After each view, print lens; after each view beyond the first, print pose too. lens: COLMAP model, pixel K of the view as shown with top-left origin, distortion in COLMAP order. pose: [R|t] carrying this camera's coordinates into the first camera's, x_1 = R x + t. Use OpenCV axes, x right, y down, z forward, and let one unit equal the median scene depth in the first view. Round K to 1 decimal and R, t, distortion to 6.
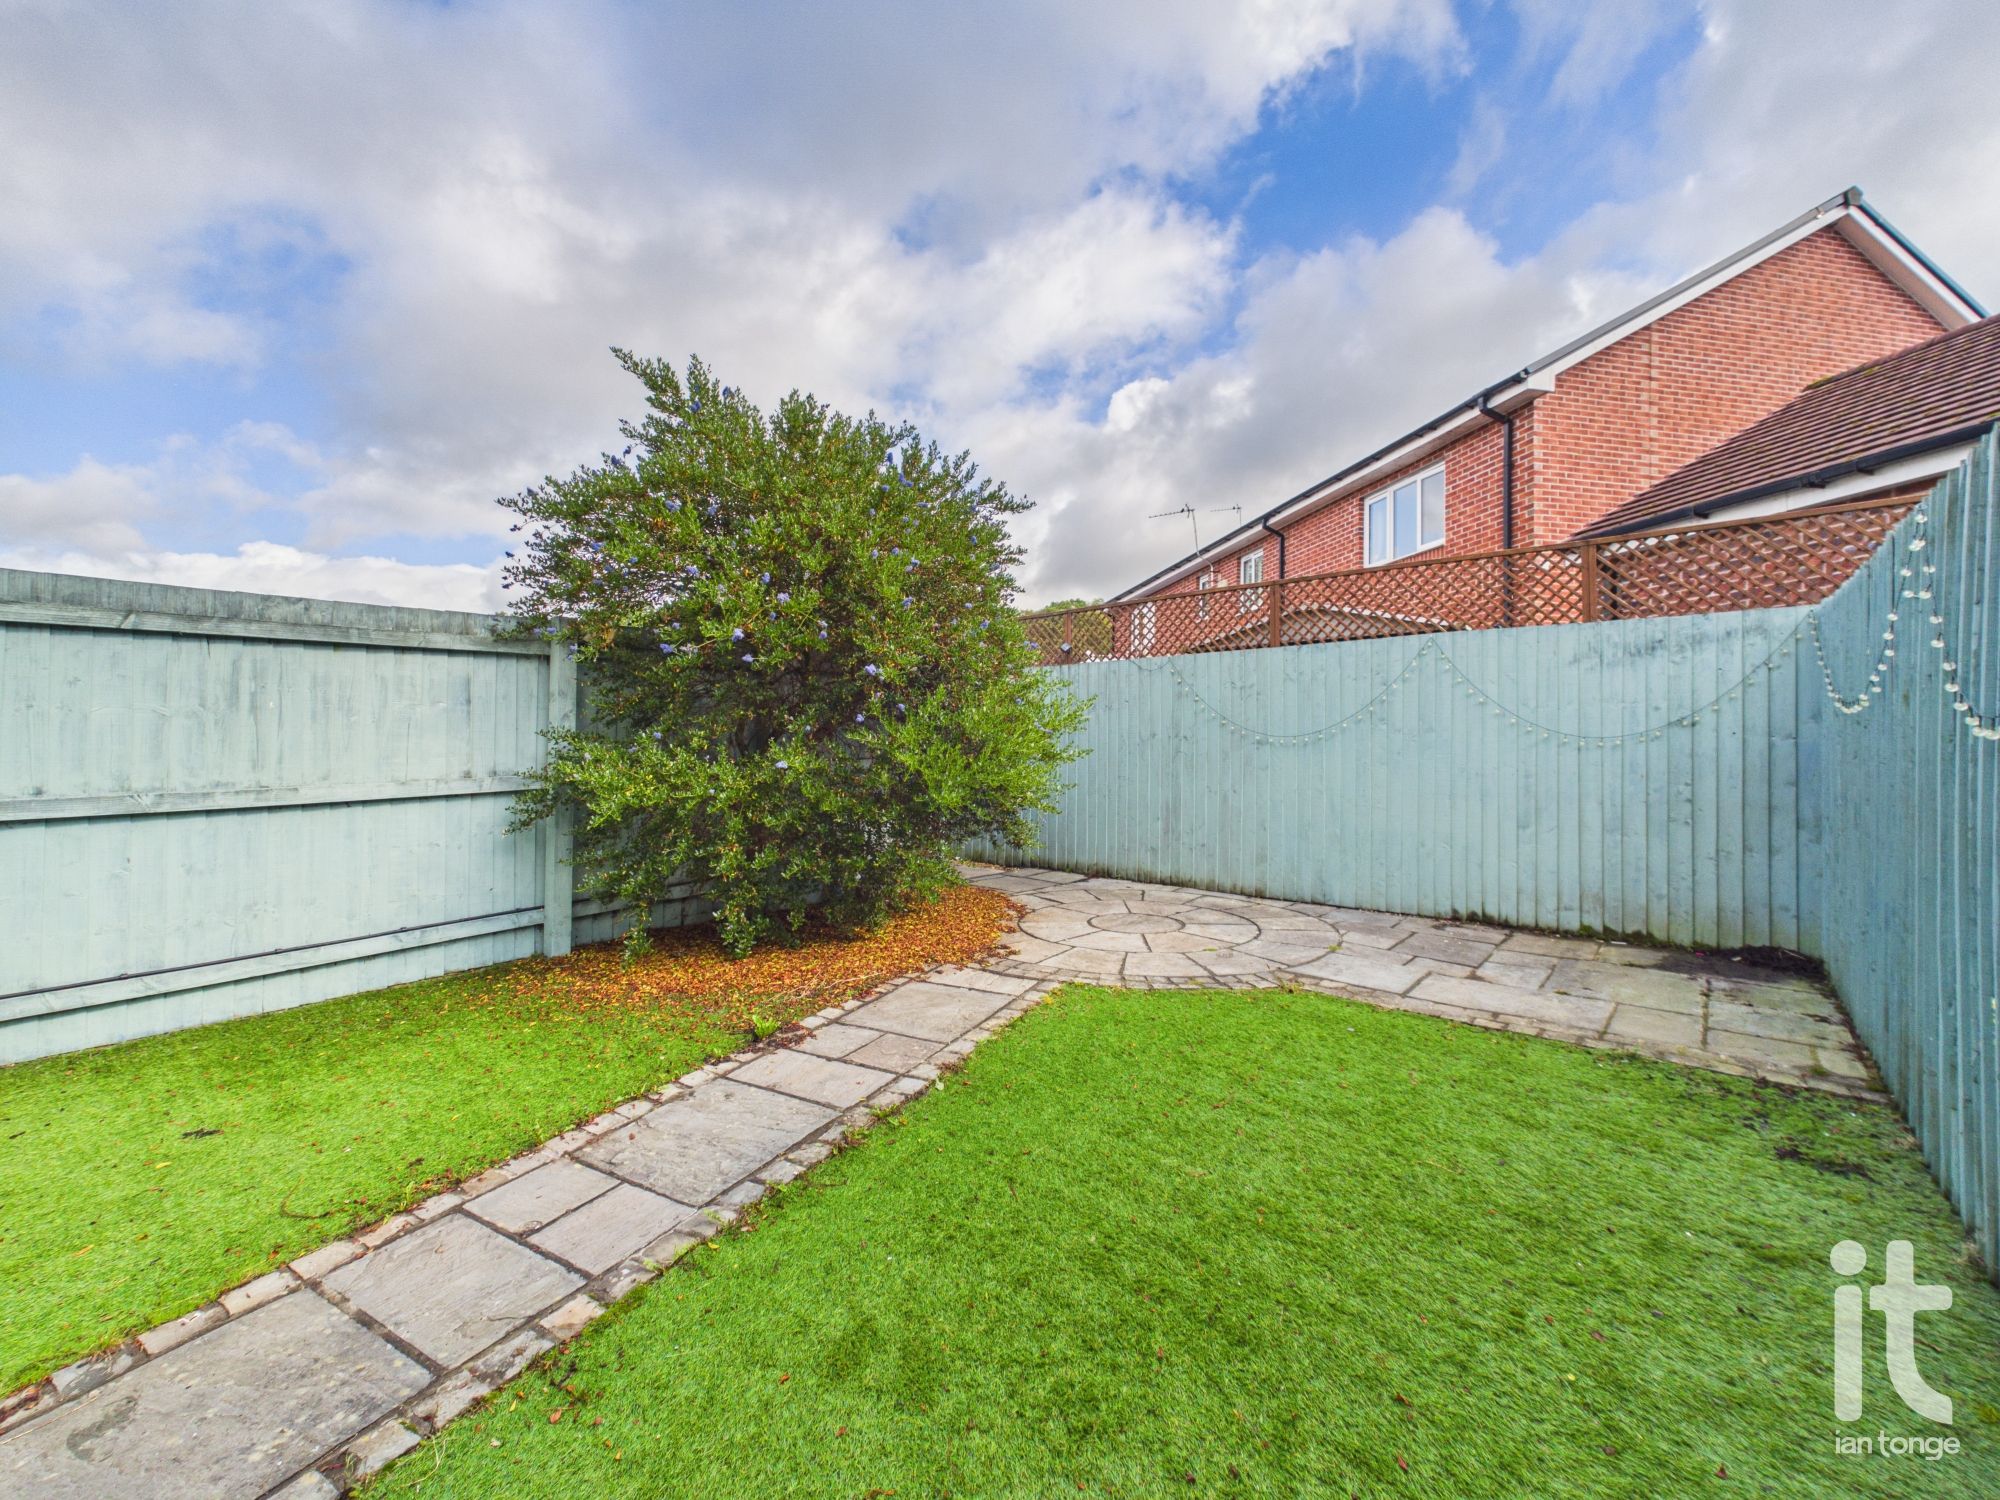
lens RADIAL K [[809.7, 0, 996.4], [0, 809.7, 742.1], [0, 0, 1]] dist [-0.000296, 0.000110]
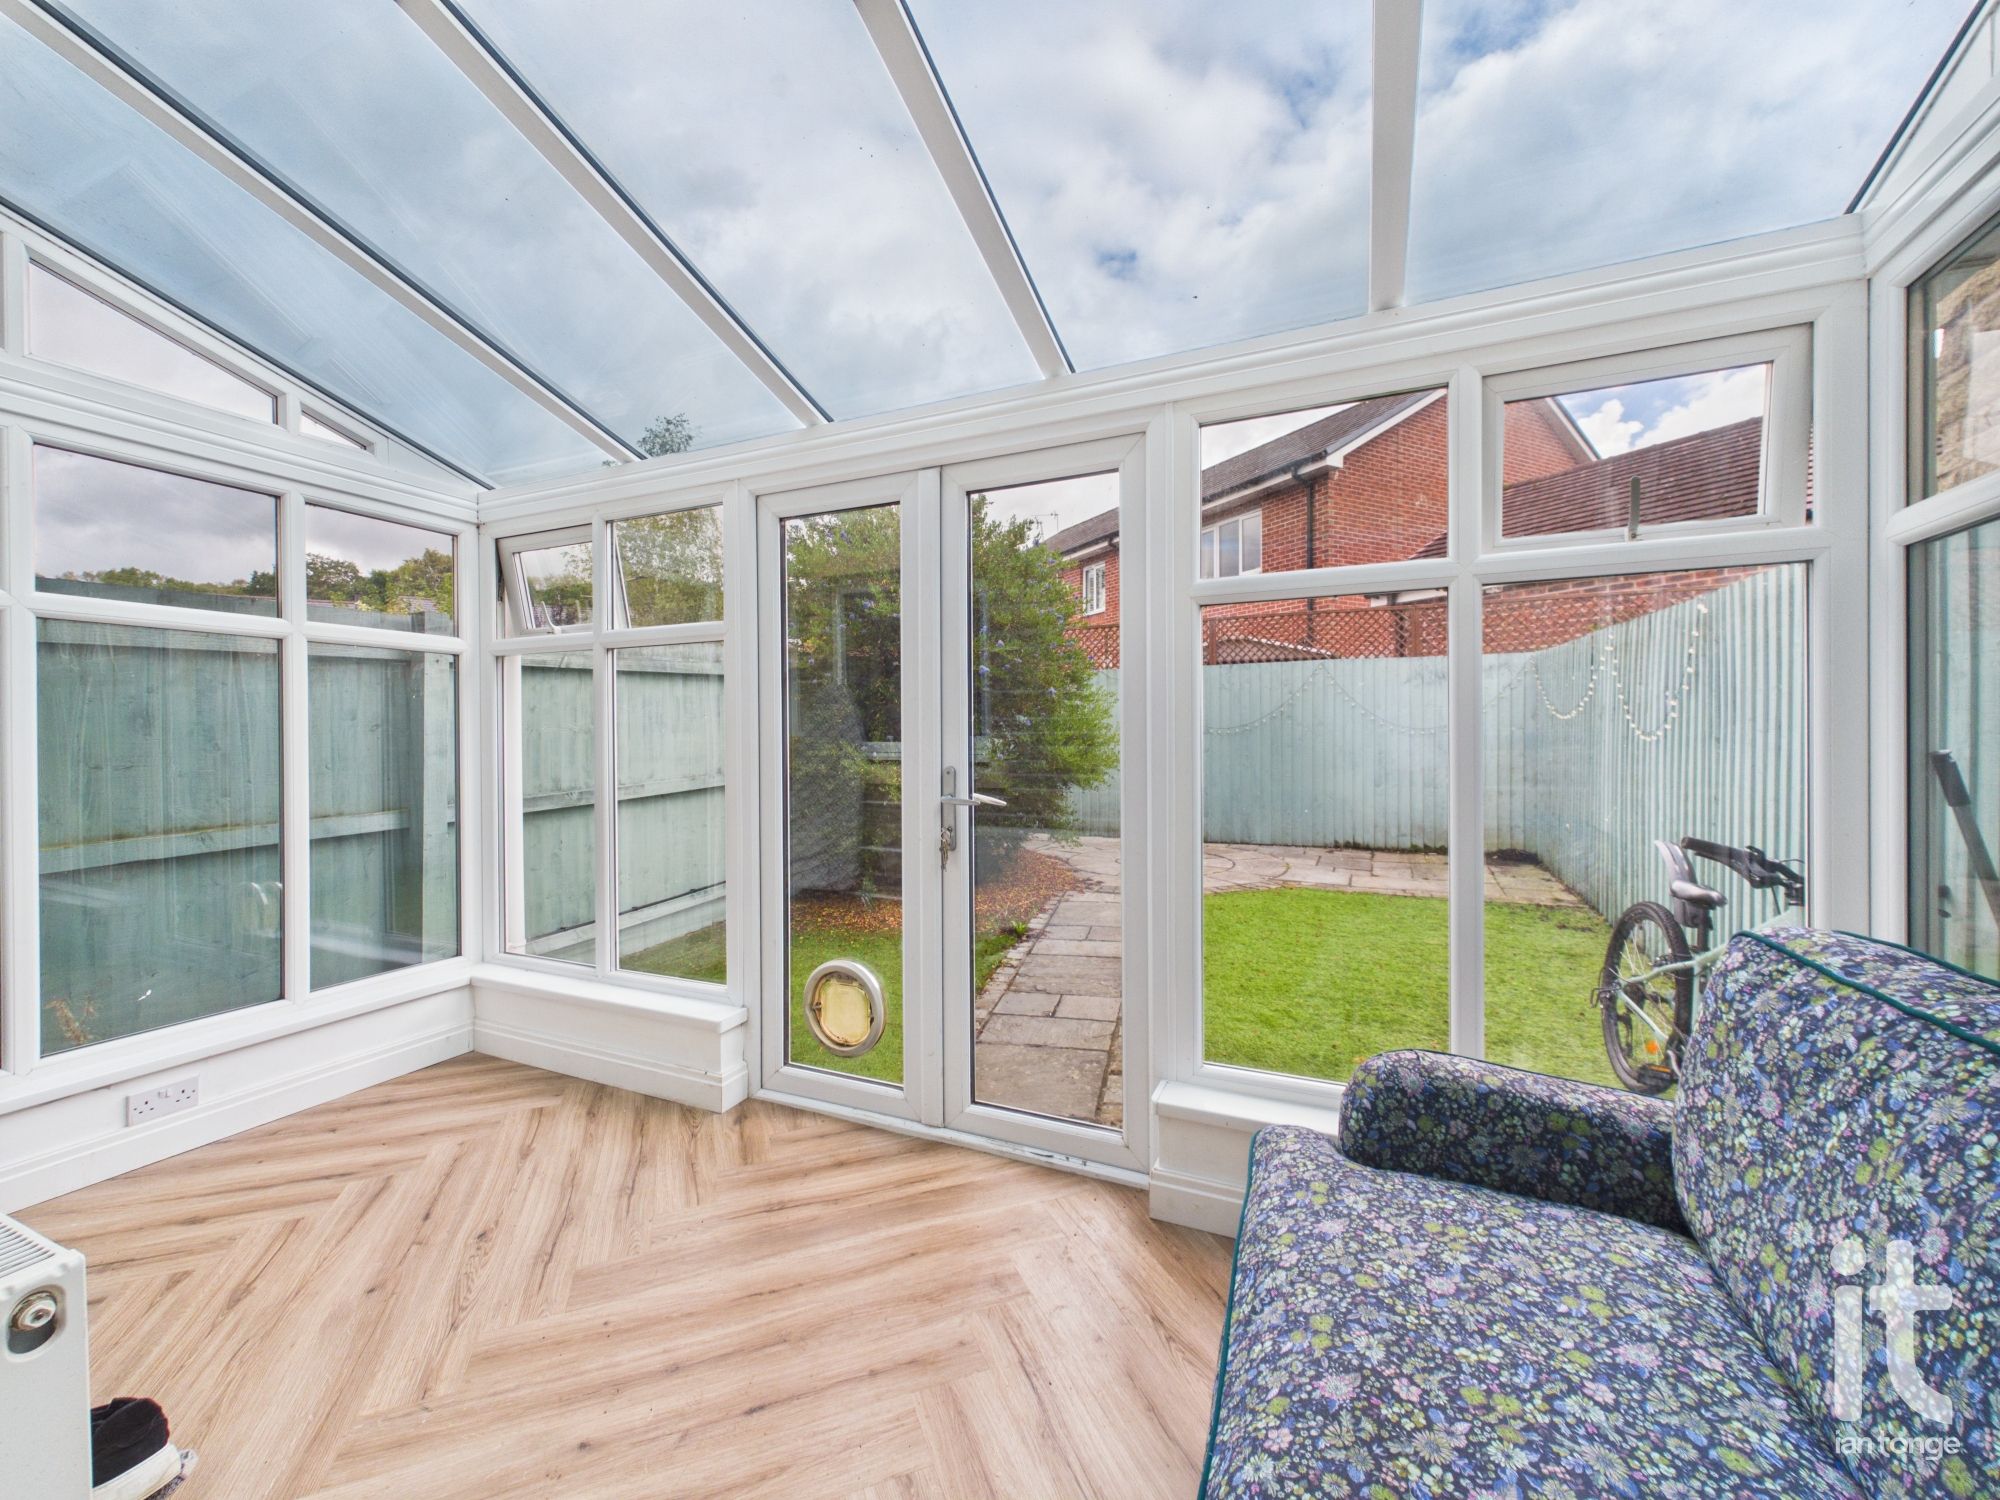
lens RADIAL K [[806.7, 0, 998.6], [0, 806.7, 743.6], [0, 0, 1]] dist [0.000979, 0.000039]
pose [[0.960684, -0.017868, 0.277070, -0.586076], [0.010325, 0.999536, 0.028659, -0.034824], [-0.277453, -0.024671, 0.960422, -0.358724]]
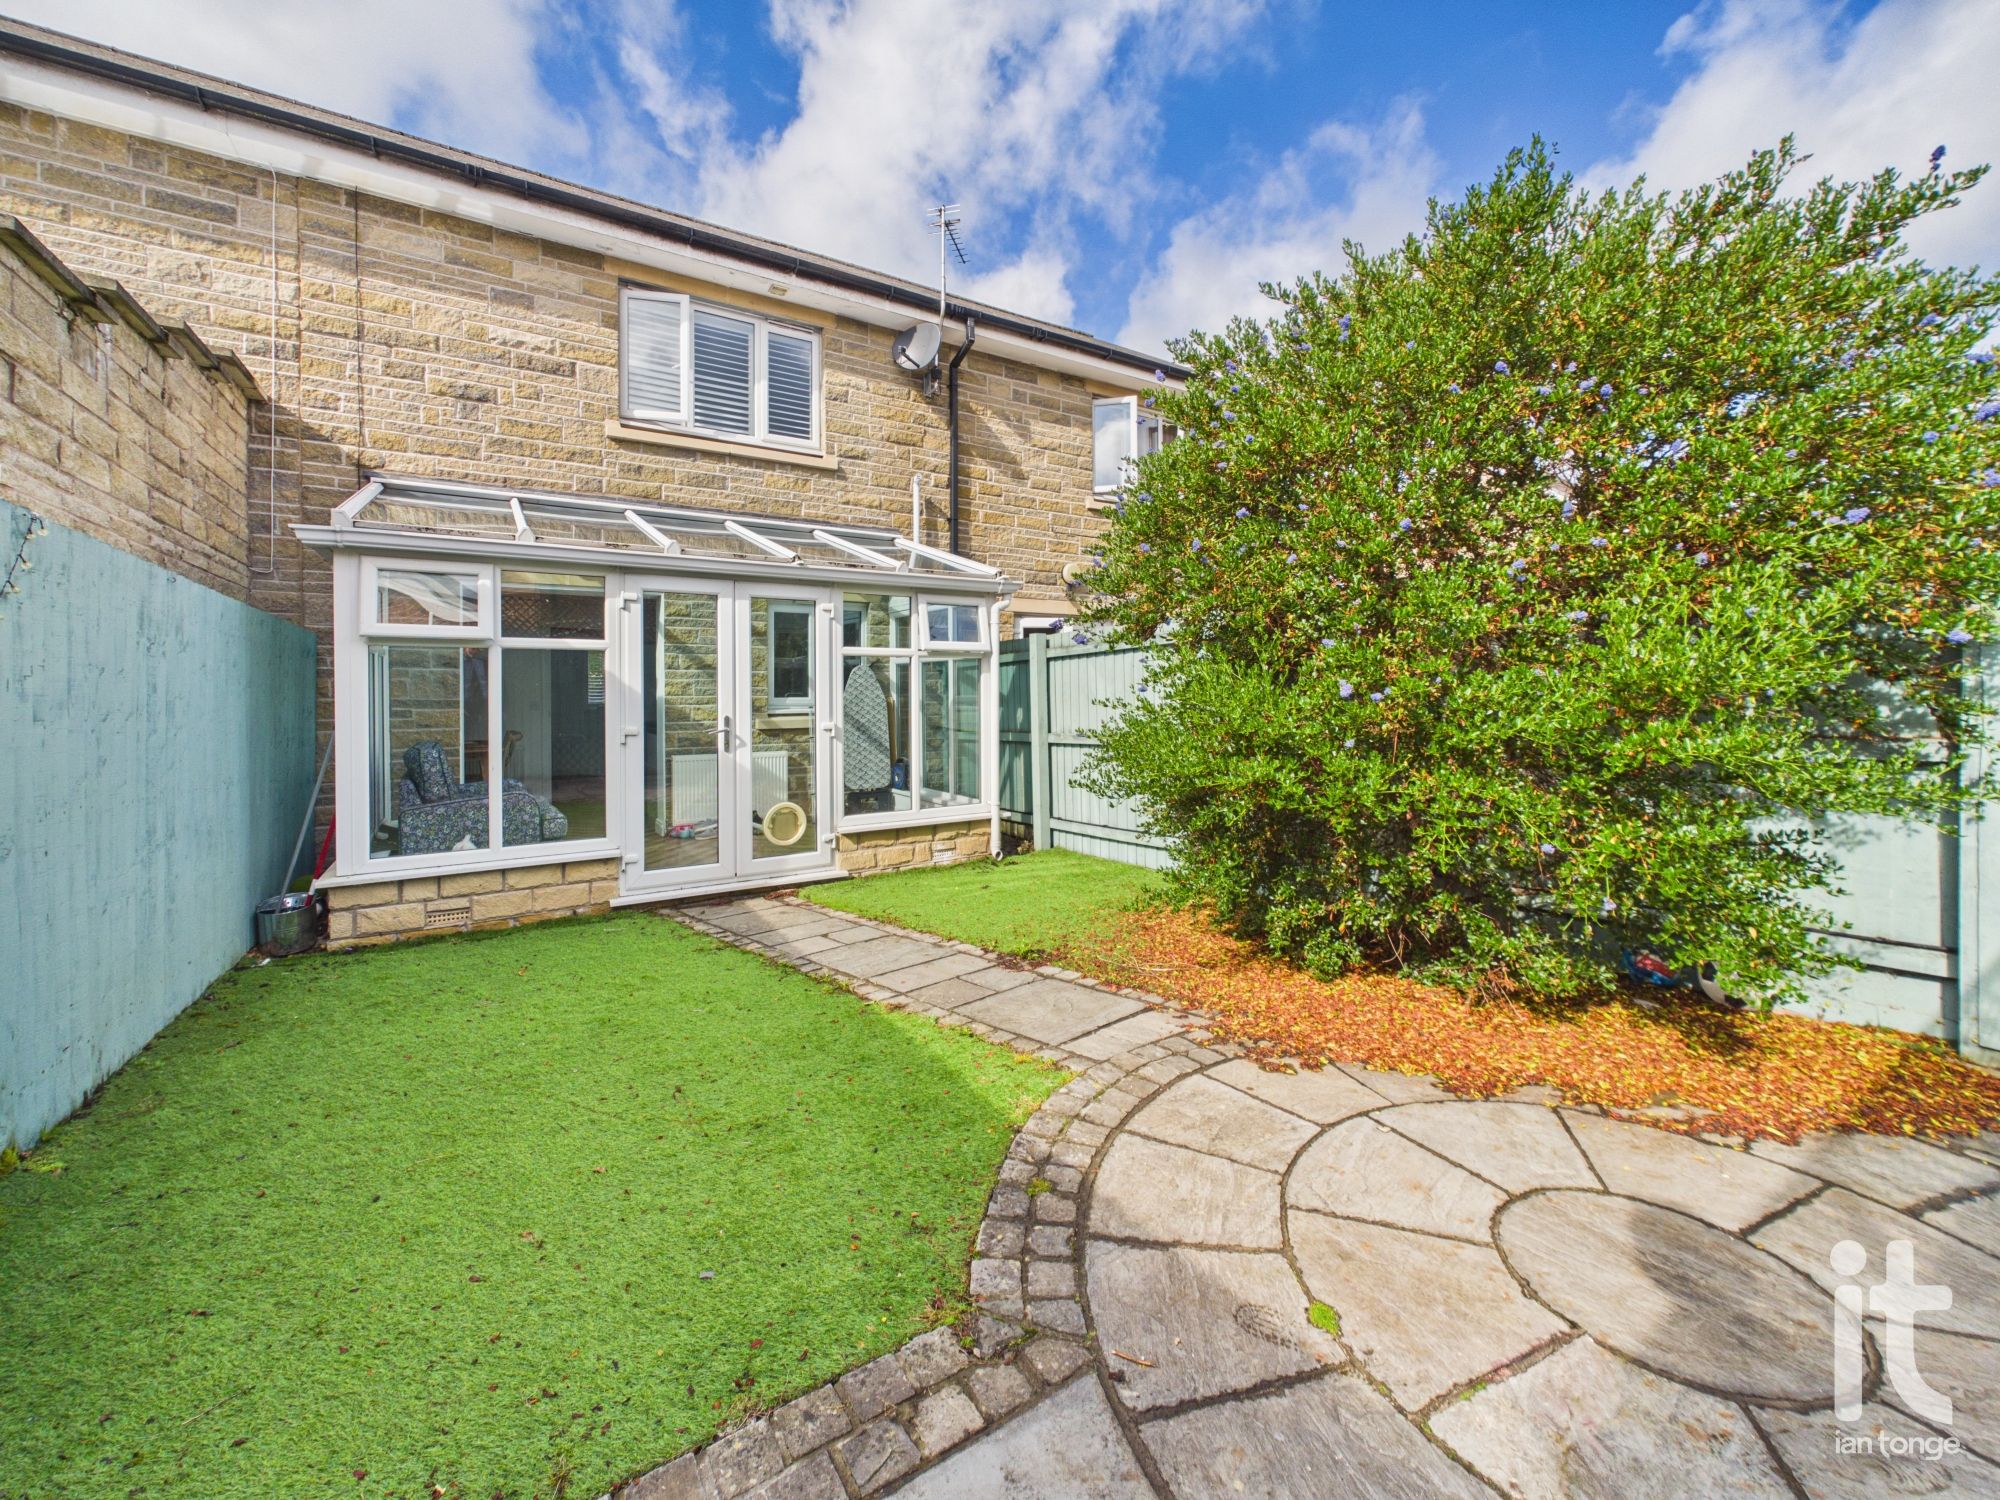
lens RADIAL K [[801.9, 0, 1002.3], [0, 801.9, 691.2], [0, 0, 1]] dist [0.000749, 0.000203]
pose [[-0.300365, -0.012037, -0.953748, 0.684014], [0.021728, 0.999575, -0.019458, -0.008193], [0.953577, -0.026568, -0.299976, 1.054333]]
